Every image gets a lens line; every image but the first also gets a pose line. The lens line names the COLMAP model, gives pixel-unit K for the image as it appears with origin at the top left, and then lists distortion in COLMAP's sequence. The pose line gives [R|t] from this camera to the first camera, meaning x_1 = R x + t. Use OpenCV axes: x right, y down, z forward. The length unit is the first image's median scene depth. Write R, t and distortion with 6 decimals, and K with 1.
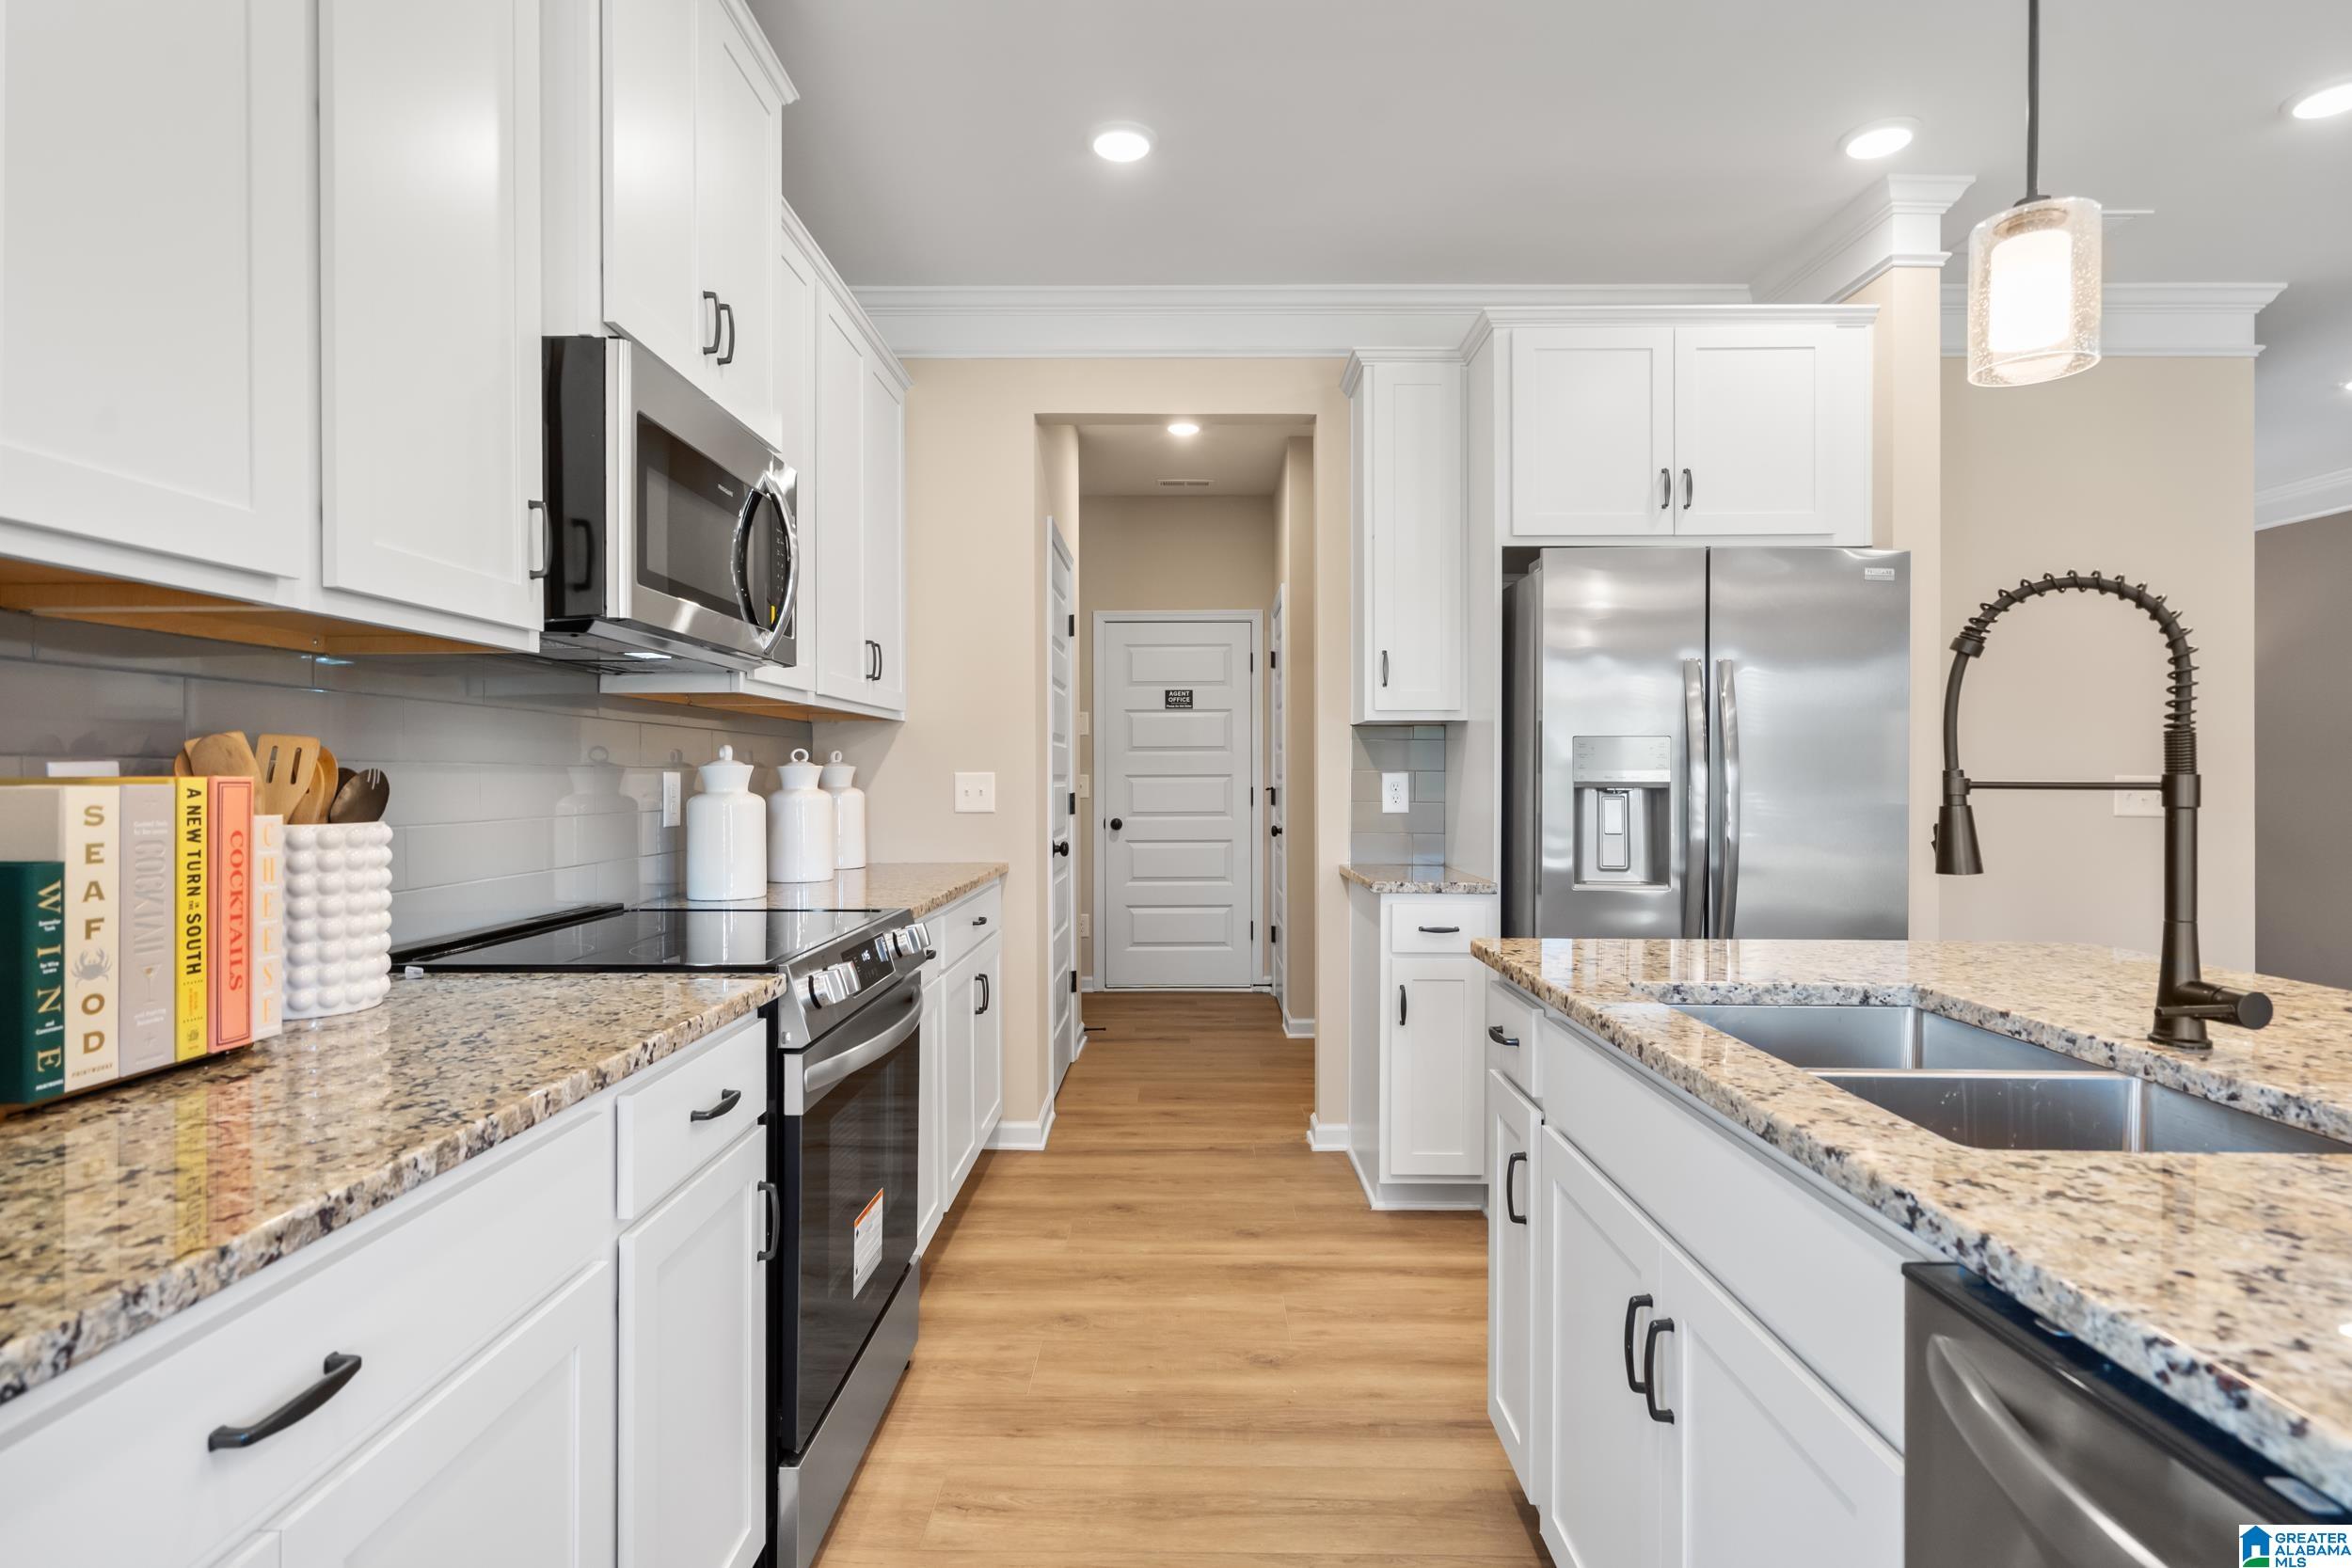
lens RADIAL K [[1196.5, 0, 1174.8], [0, 1196.5, 779.3], [0, 0, 1]] dist [0.001740, 0.000261]
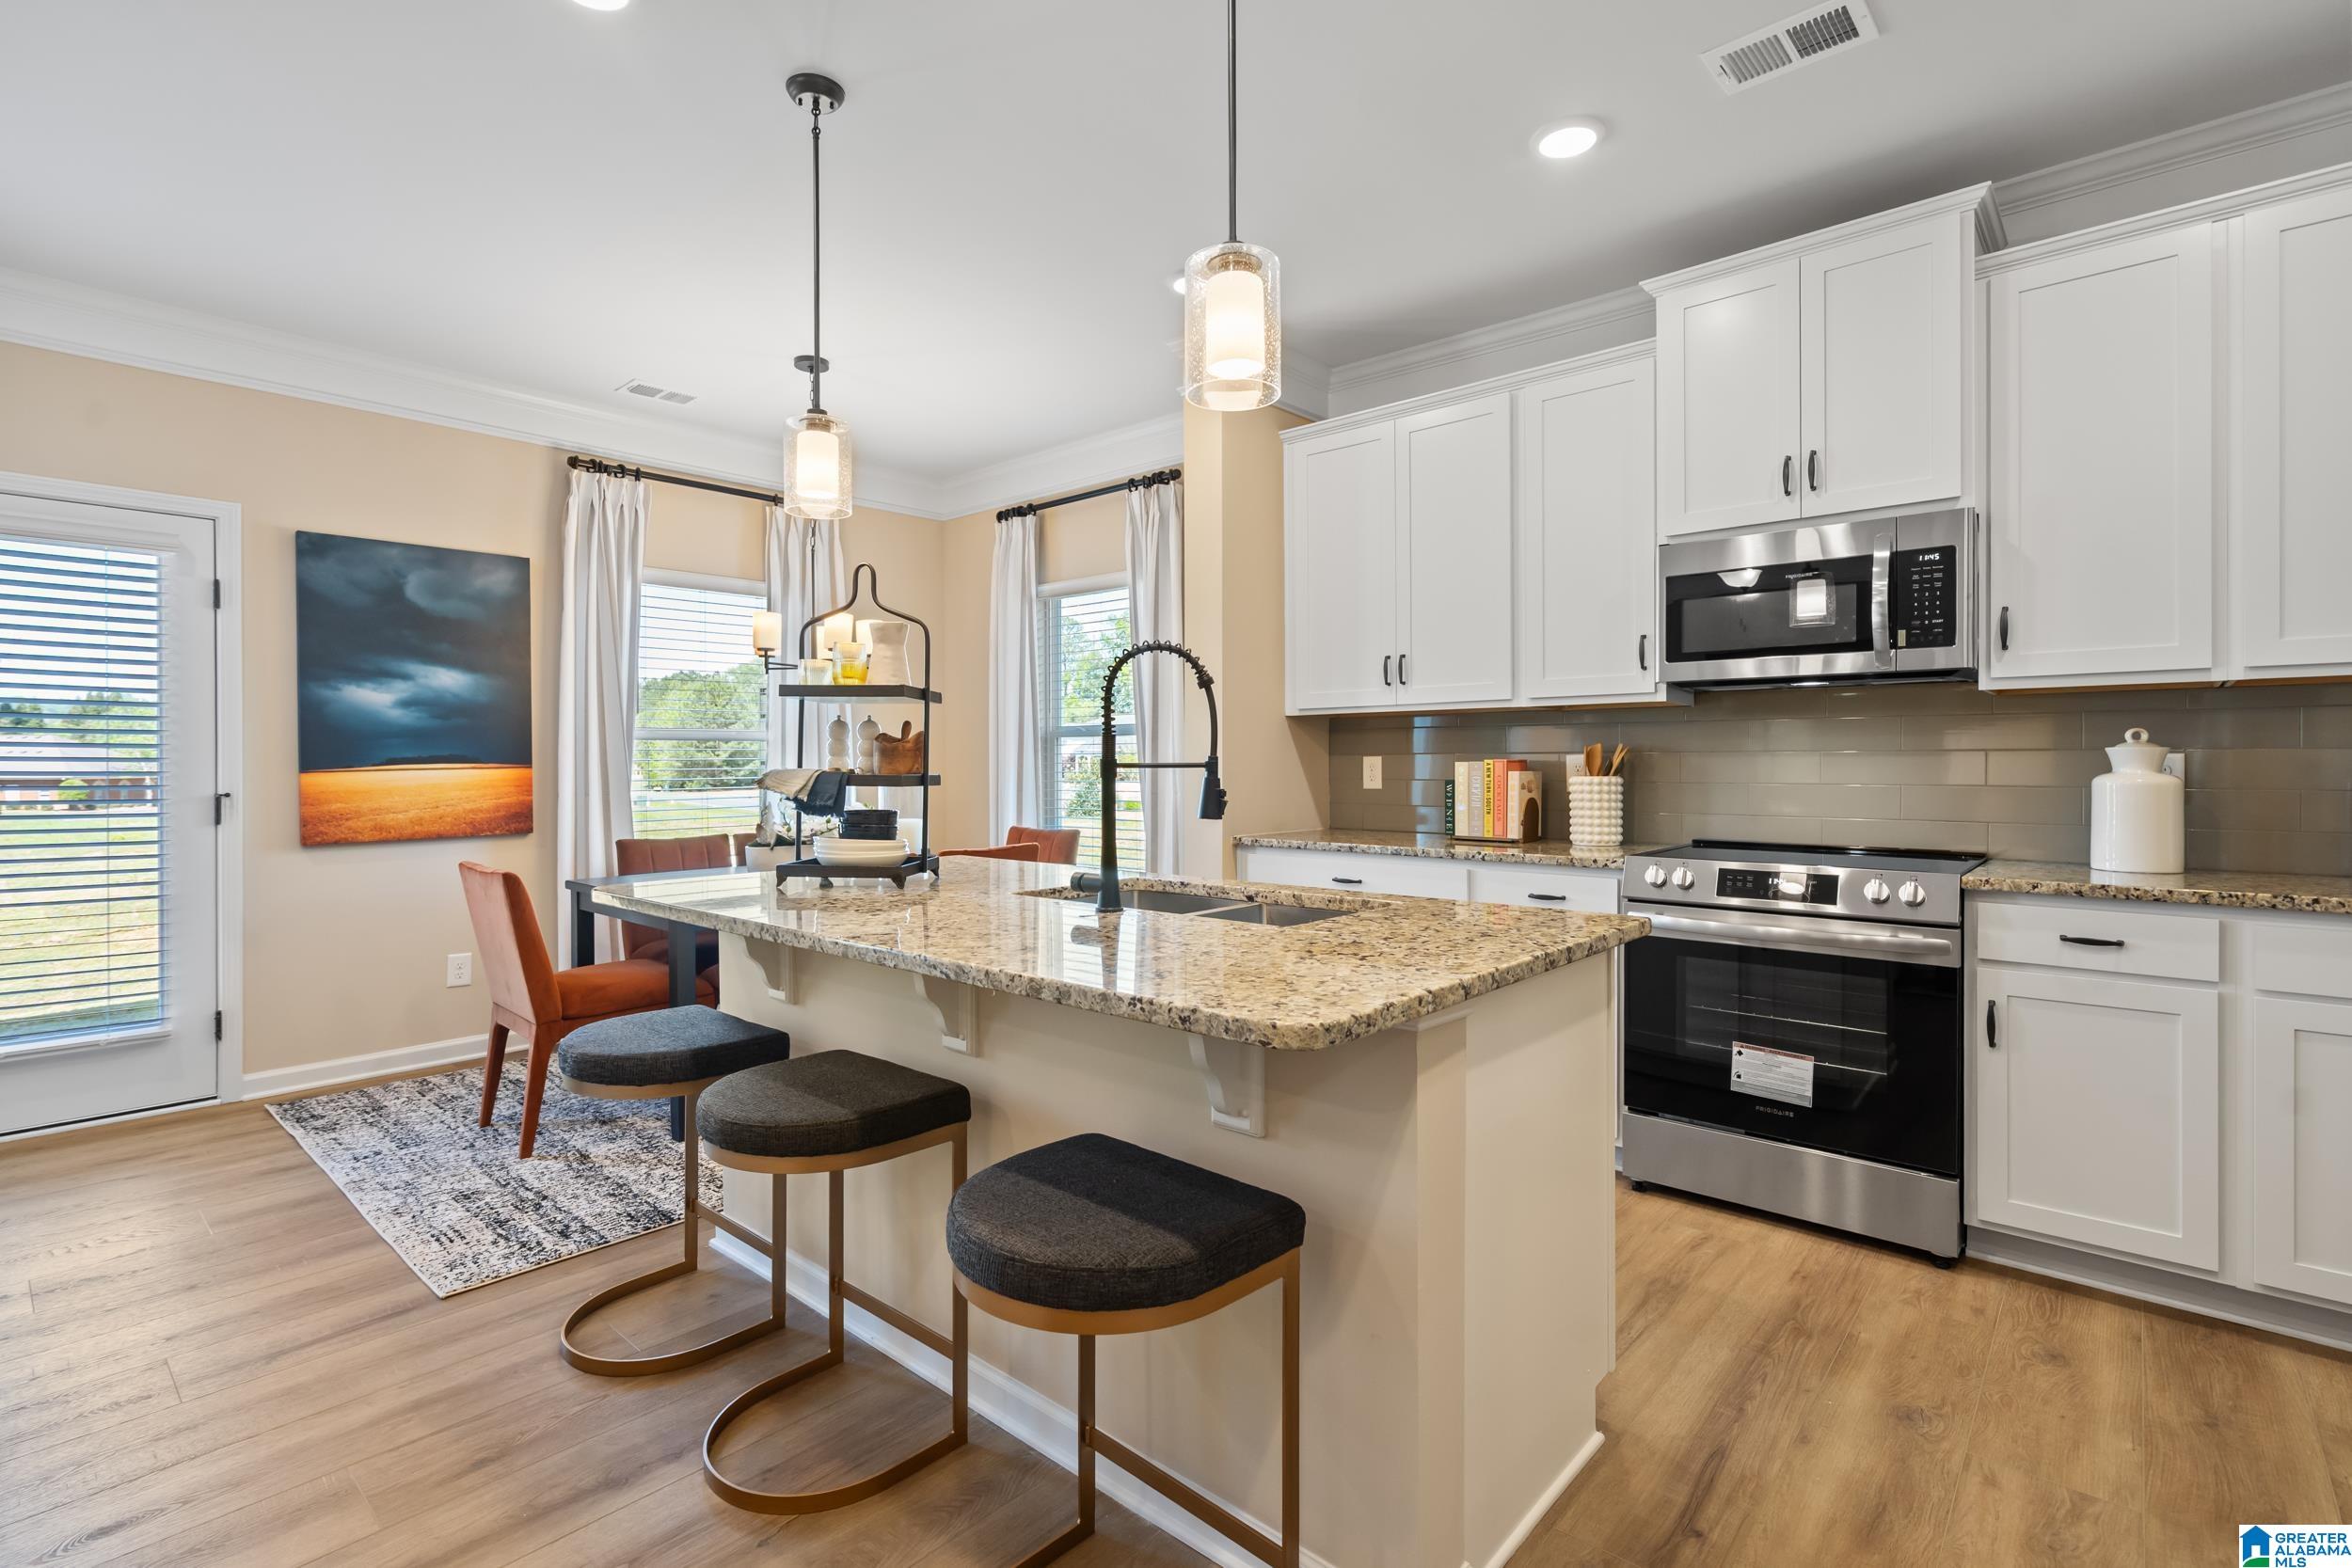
lens RADIAL K [[1091.5, 0, 1174.7], [0, 1091.5, 766.0], [0, 0, 1]] dist [-0.000085, 0.000019]
pose [[-0.657513, 0.003965, -0.753433, 1.538062], [-0.000417, 0.999984, 0.005627, -0.000746], [0.753443, 0.004014, -0.657501, 1.649927]]
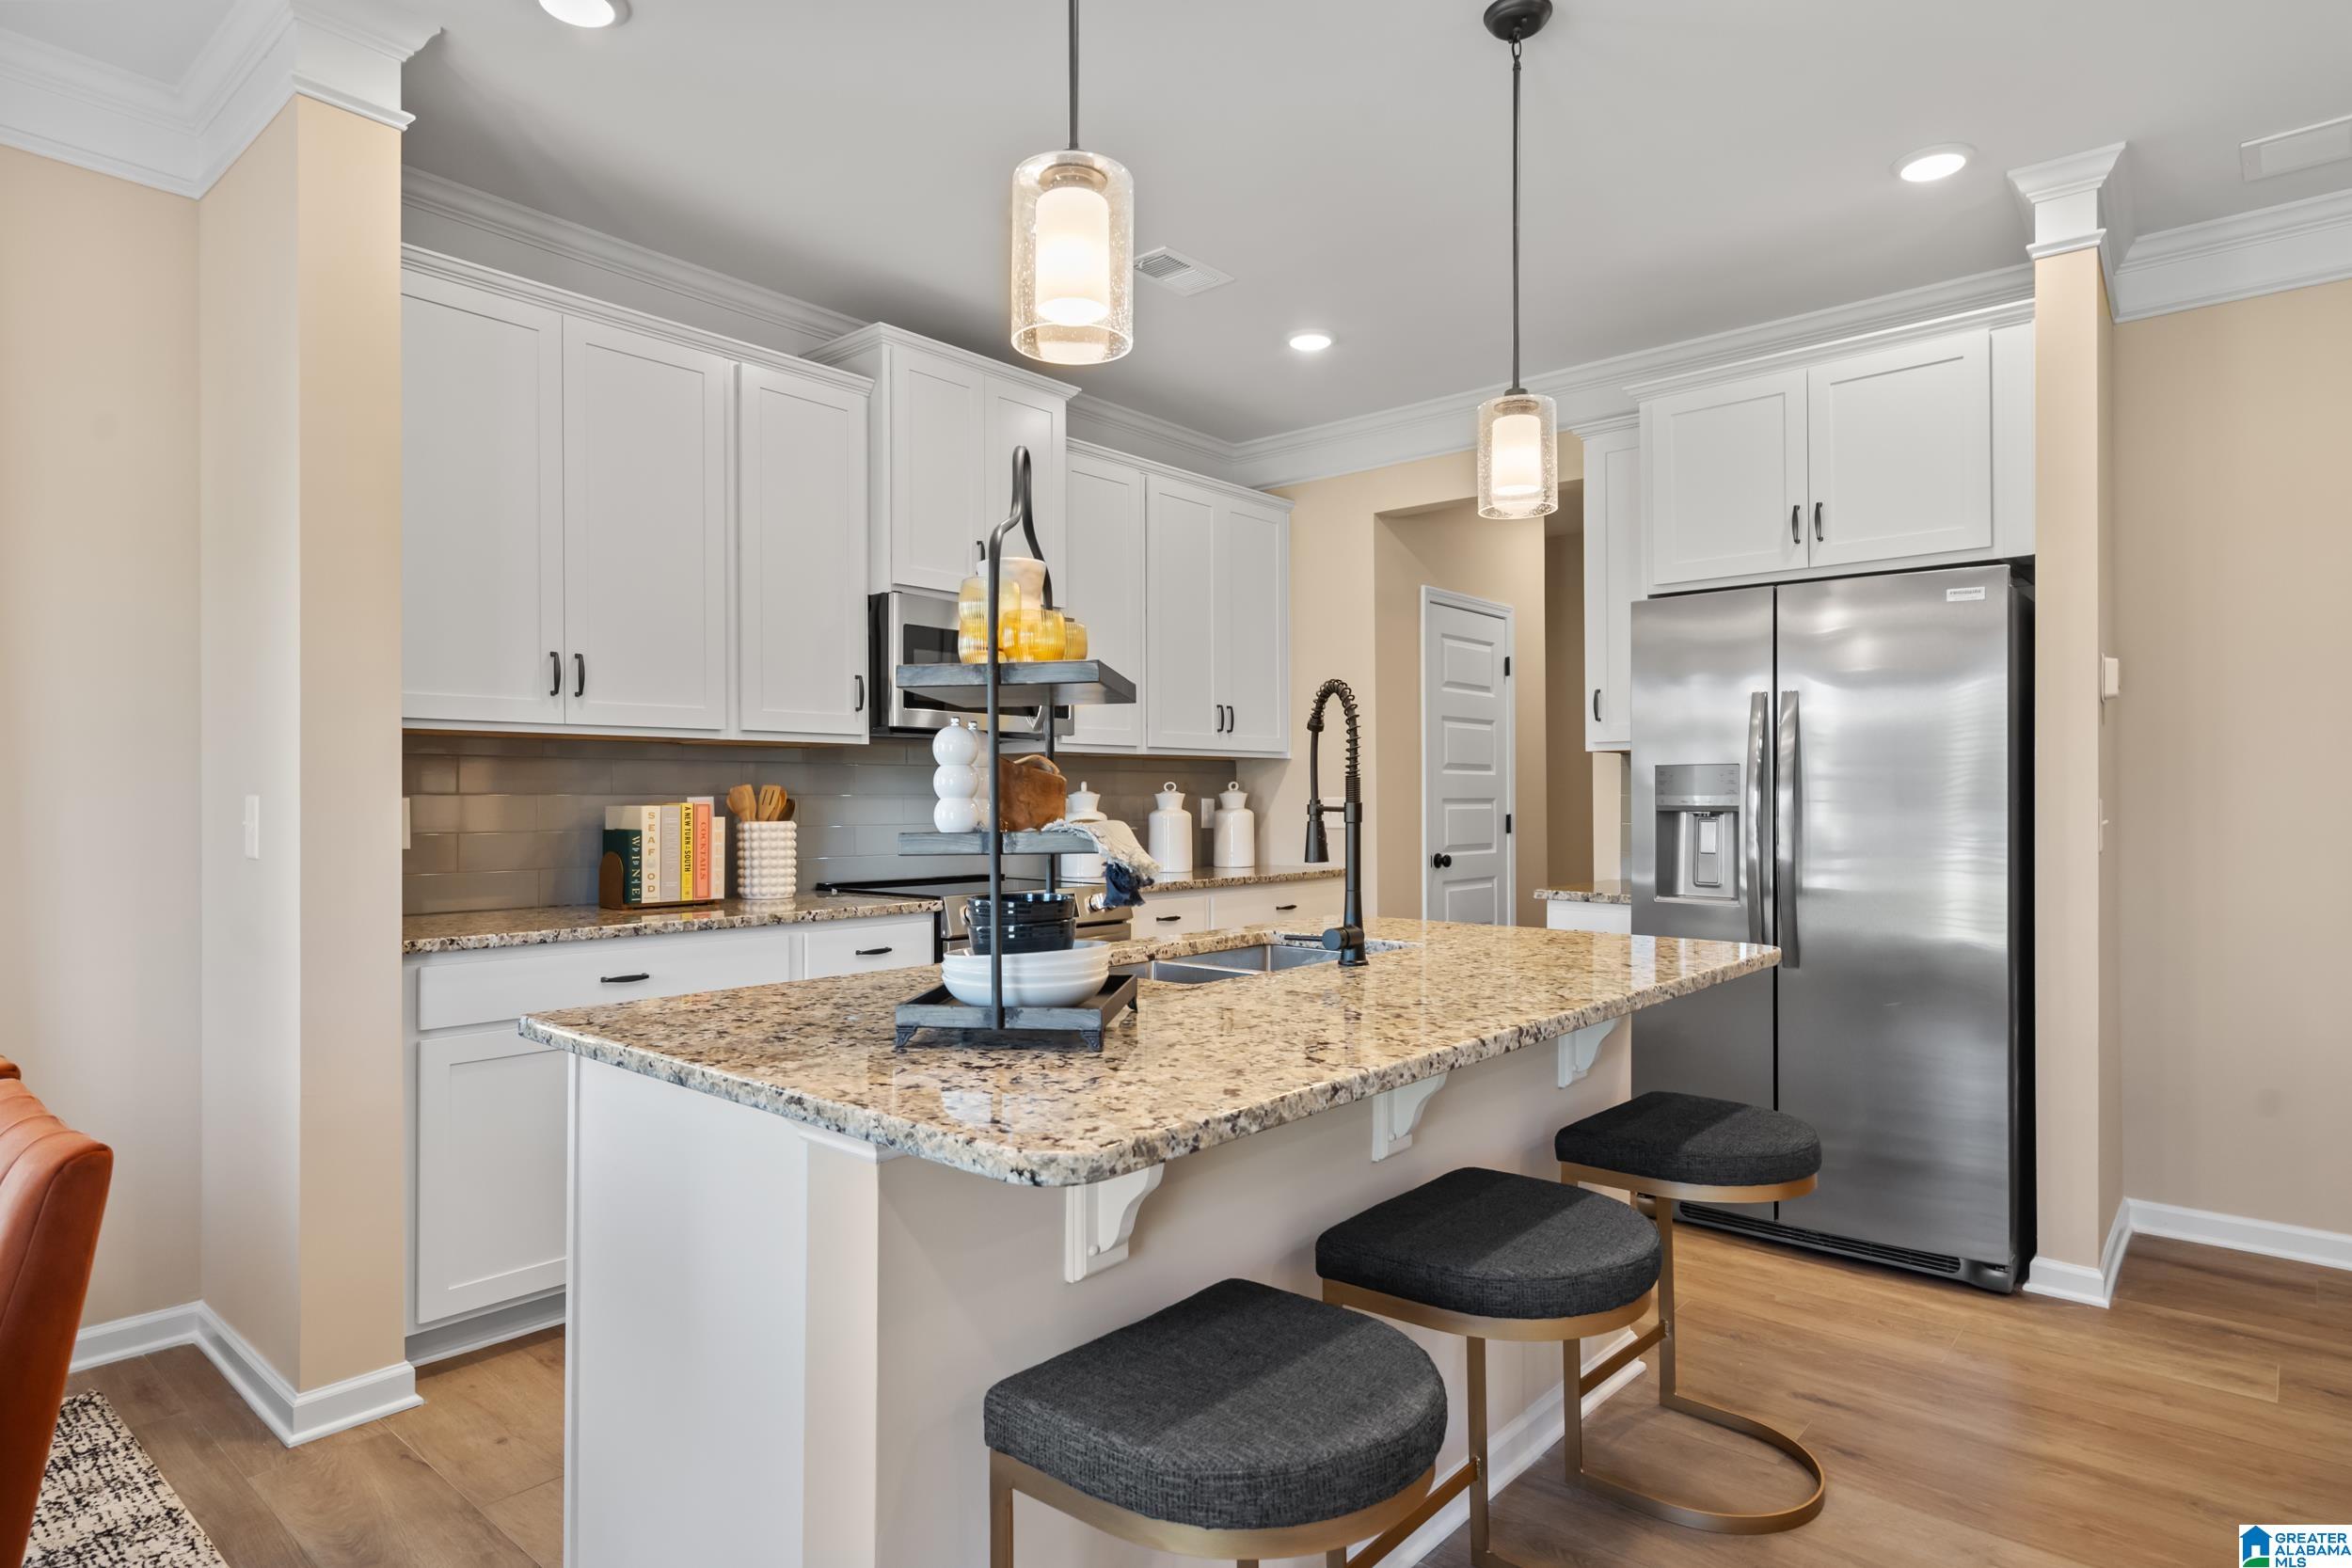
lens RADIAL K [[1291.1, 0, 1174.8], [0, 1291.1, 806.1], [0, 0, 1]] dist [0.002155, 0.000254]
pose [[0.761500, 0.002869, -0.648159, 1.398984], [-0.000036, 0.999990, 0.004383, -0.005019], [0.648165, -0.003314, 0.761492, -0.404264]]
